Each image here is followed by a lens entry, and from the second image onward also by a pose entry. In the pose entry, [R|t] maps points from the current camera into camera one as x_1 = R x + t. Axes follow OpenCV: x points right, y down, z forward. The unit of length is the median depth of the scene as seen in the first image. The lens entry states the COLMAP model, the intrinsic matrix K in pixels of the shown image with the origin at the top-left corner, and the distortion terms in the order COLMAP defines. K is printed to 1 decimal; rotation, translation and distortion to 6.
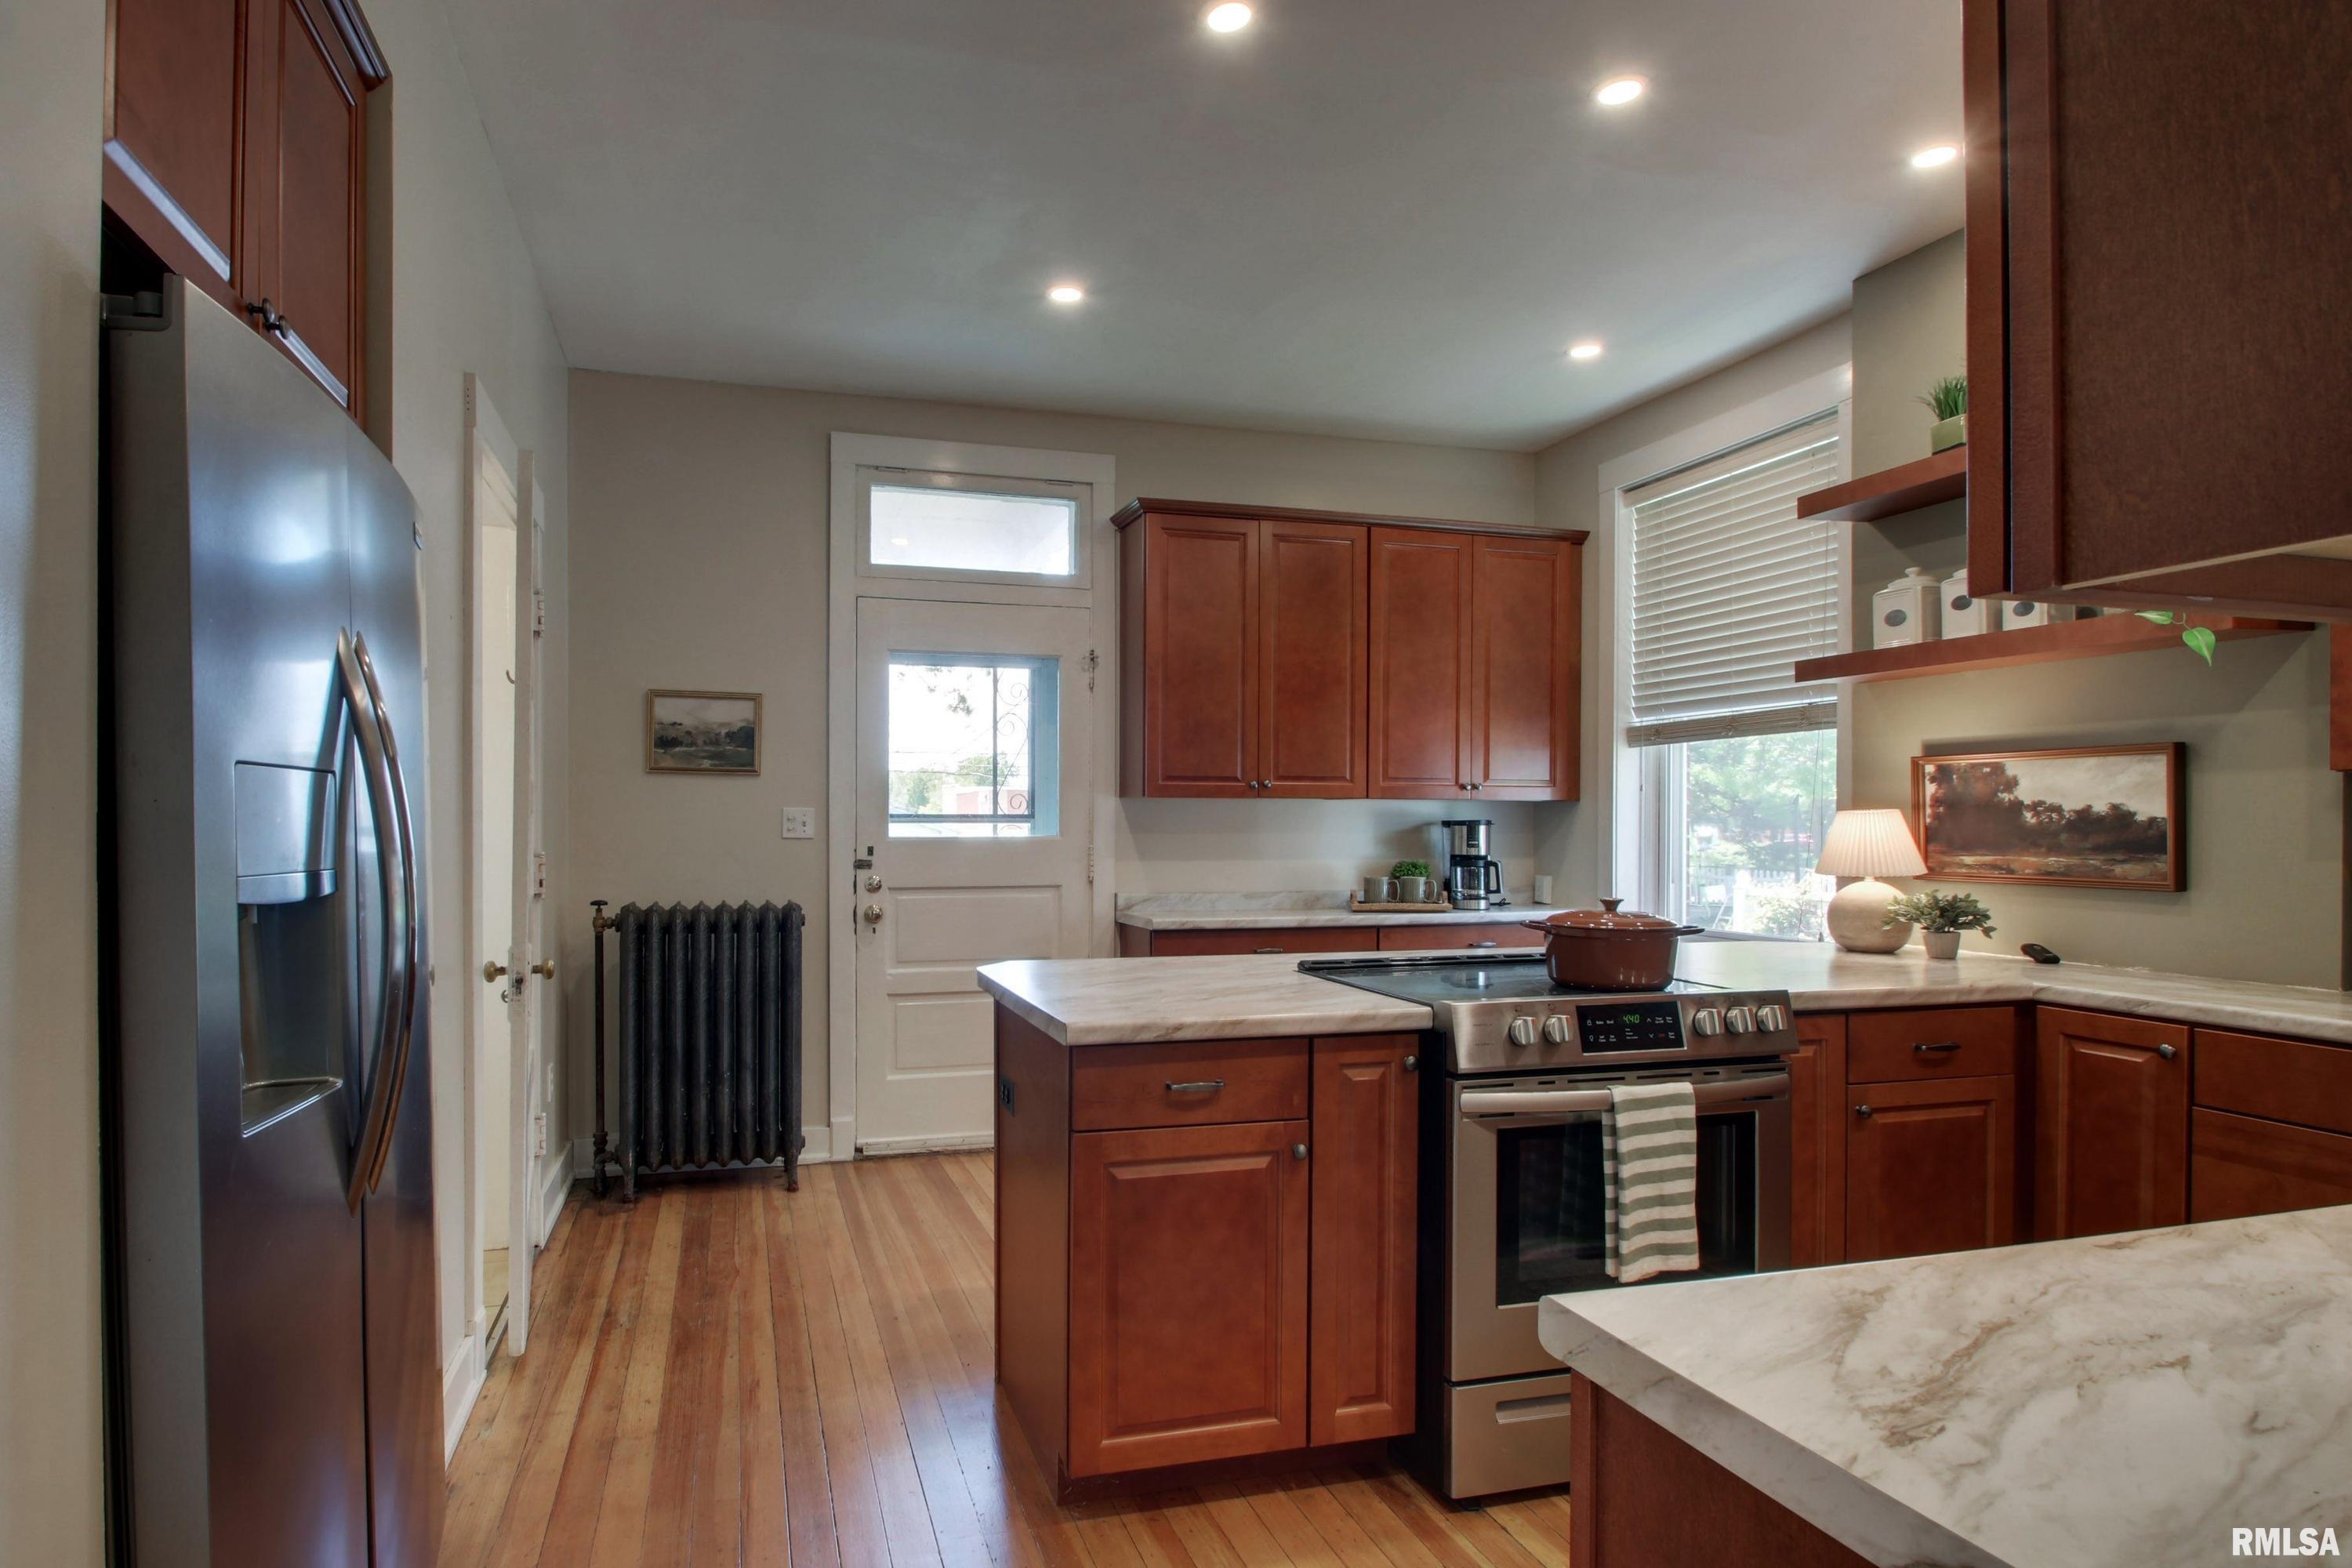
lens RADIAL K [[1108.3, 0, 1169.9], [0, 1108.3, 807.9], [0, 0, 1]] dist [0.001862, -0.011267]
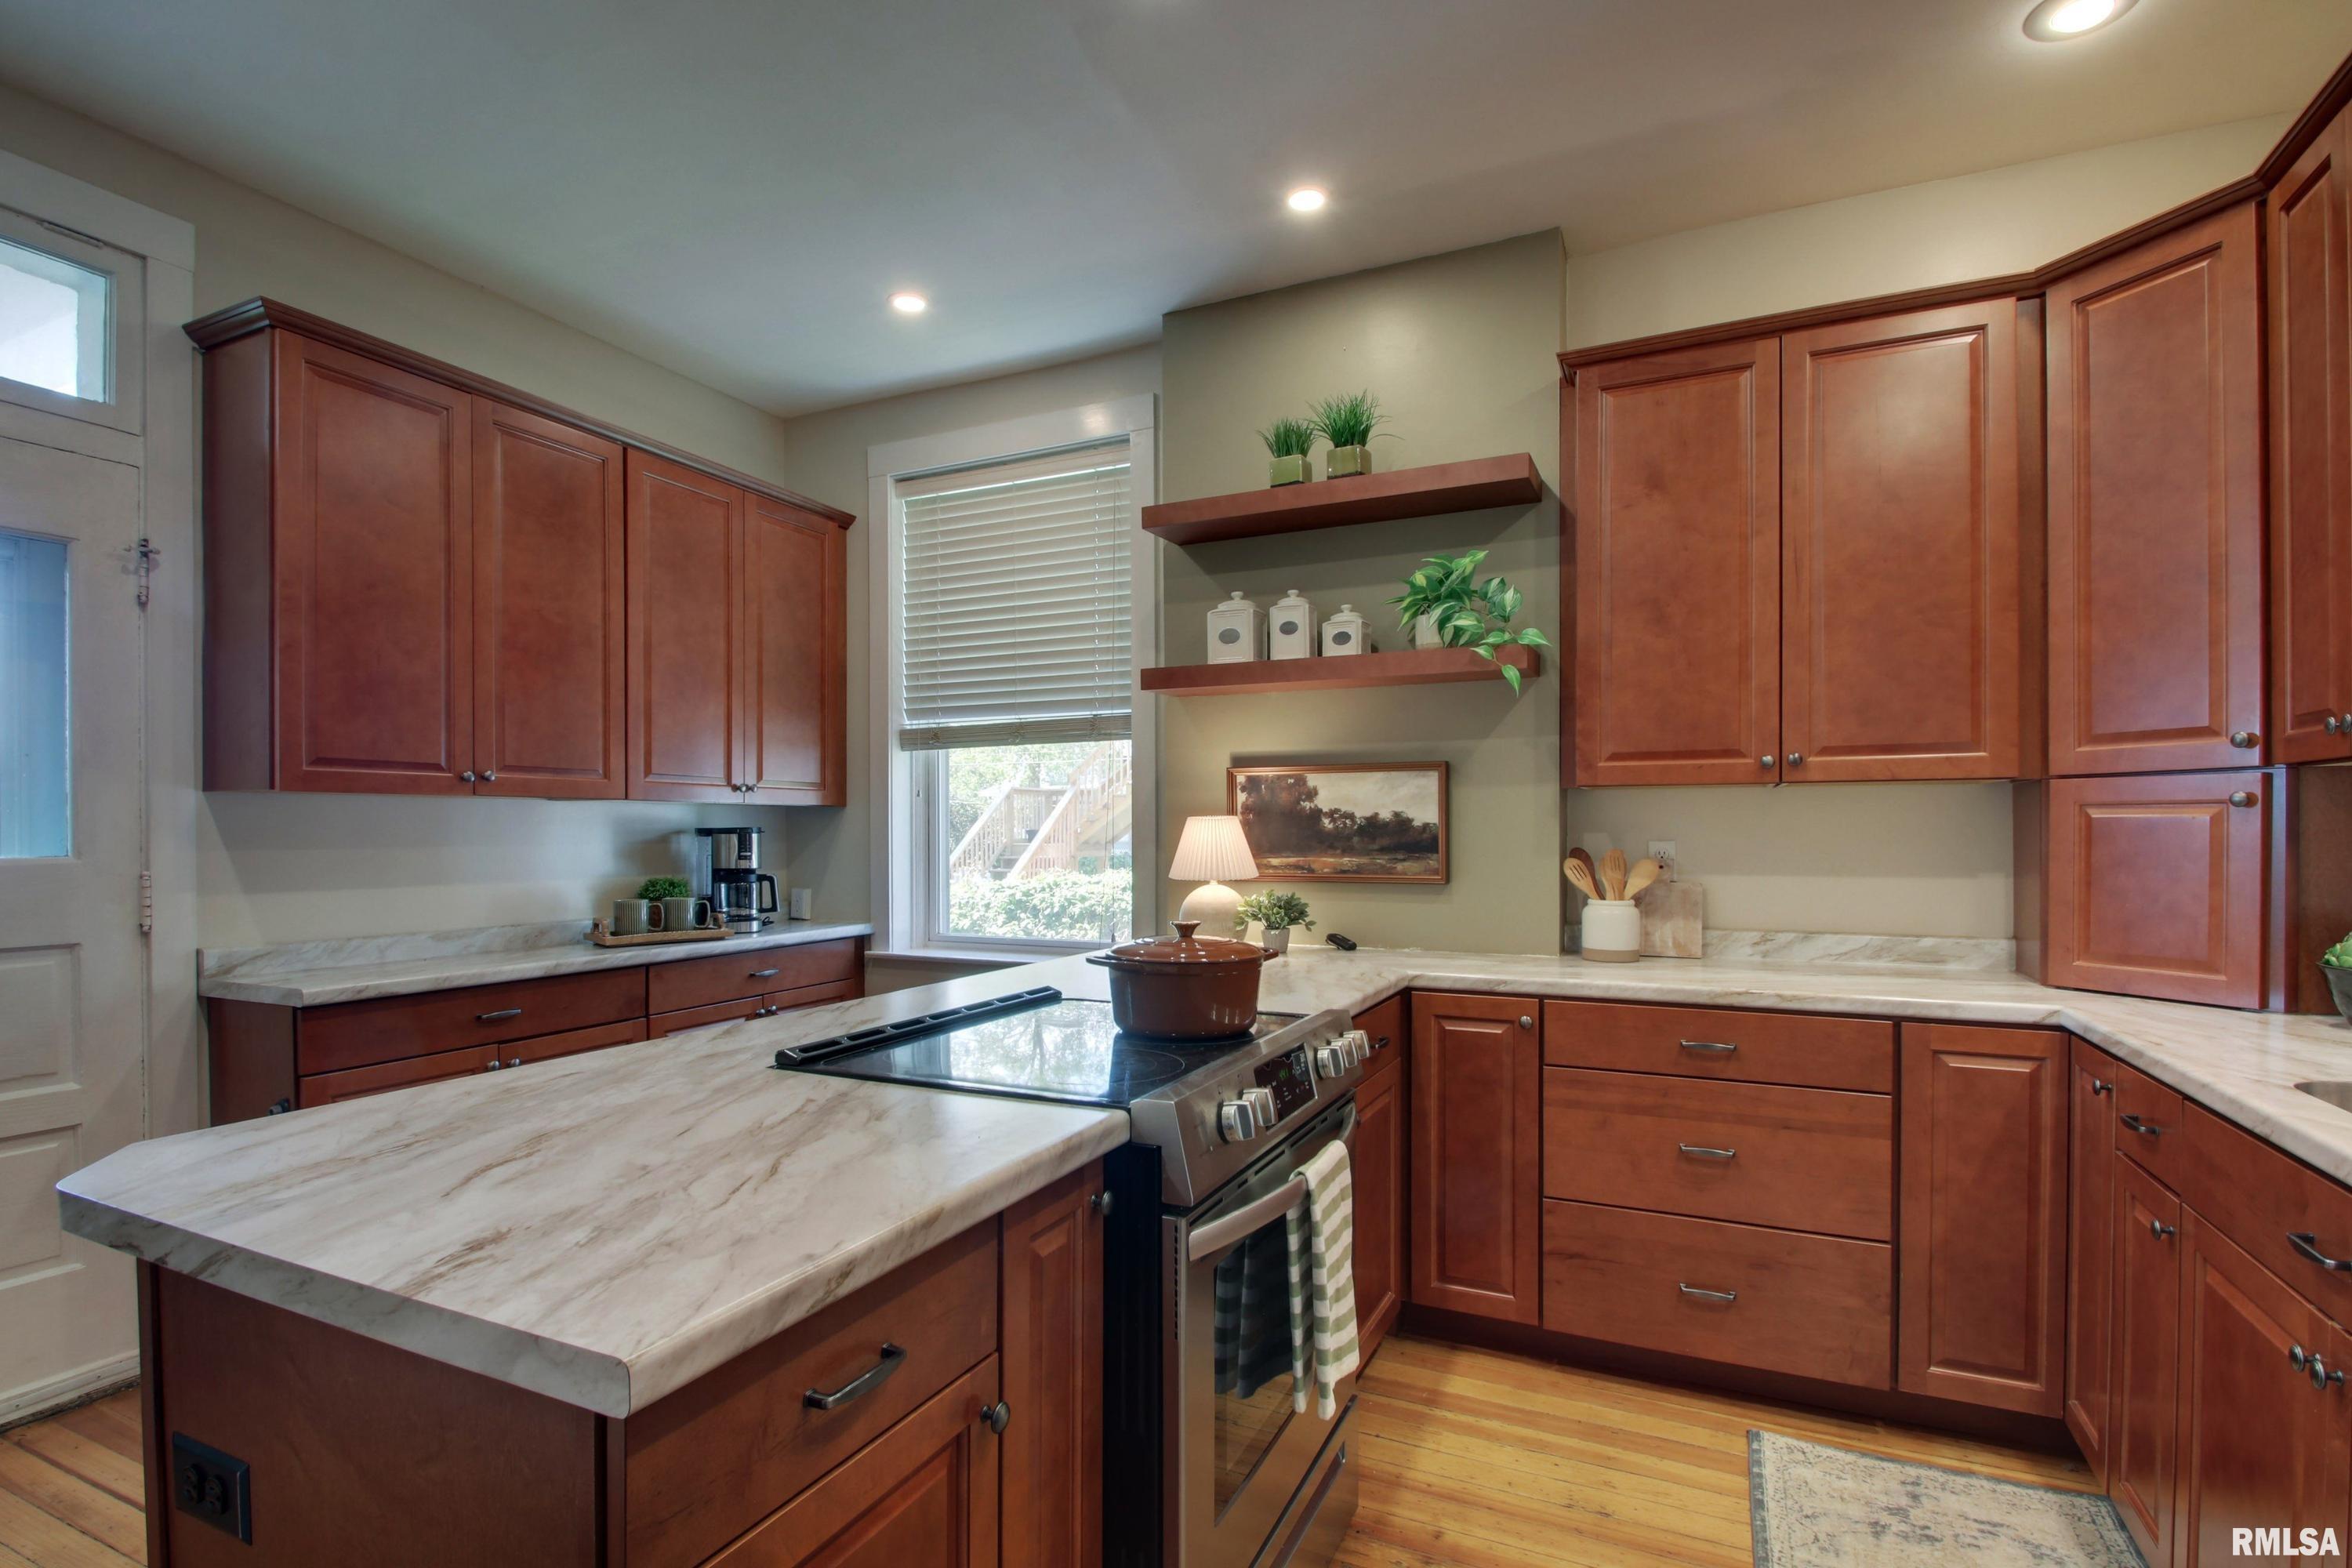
lens RADIAL K [[1076.6, 0, 1184.1], [0, 1076.6, 829.1], [0, 0, 1]] dist [0.002181, -0.008684]
pose [[0.713835, -0.003104, 0.700307, -0.074345], [-0.005125, 0.999940, 0.009656, 0.003115], [-0.700295, -0.010482, 0.713776, 0.209774]]
